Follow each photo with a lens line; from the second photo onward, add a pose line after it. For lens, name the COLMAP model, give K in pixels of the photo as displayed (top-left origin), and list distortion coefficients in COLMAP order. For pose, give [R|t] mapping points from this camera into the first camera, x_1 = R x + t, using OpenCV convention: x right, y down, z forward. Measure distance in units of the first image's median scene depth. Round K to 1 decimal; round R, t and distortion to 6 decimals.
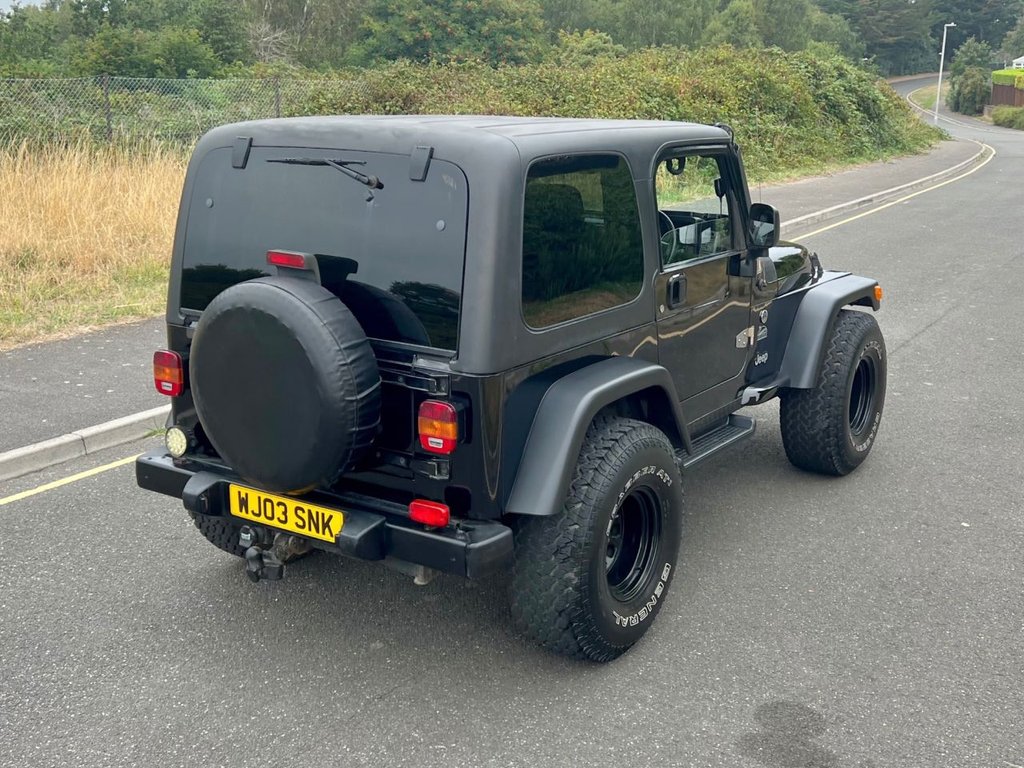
lens RADIAL K [[1190.4, 0, 540.8], [0, 1190.4, 379.4], [0, 0, 1]] dist [0.096959, -0.192173]
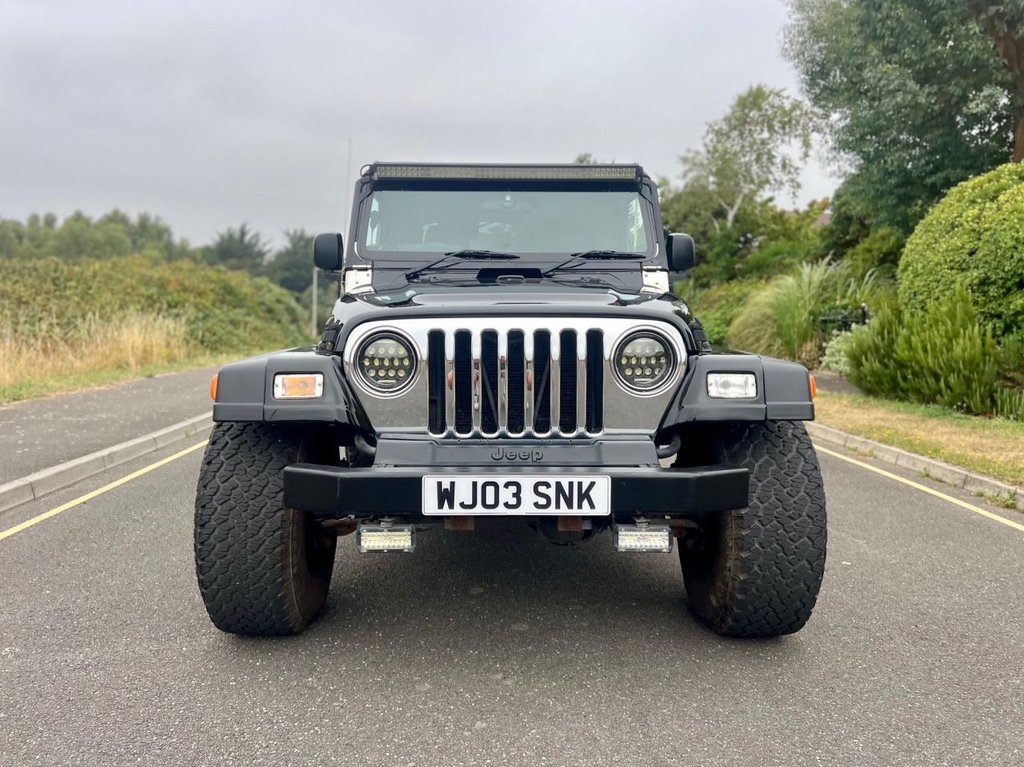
lens RADIAL K [[847.5, 0, 512.0], [0, 847.5, 383.5], [0, 0, 1]] dist [0.015705, -0.011852]
pose [[0.824854, -0.043484, 0.563672, -0.537220], [0.143382, 0.980530, -0.134176, 0.114214], [-0.546862, 0.191496, 0.815028, 0.514494]]
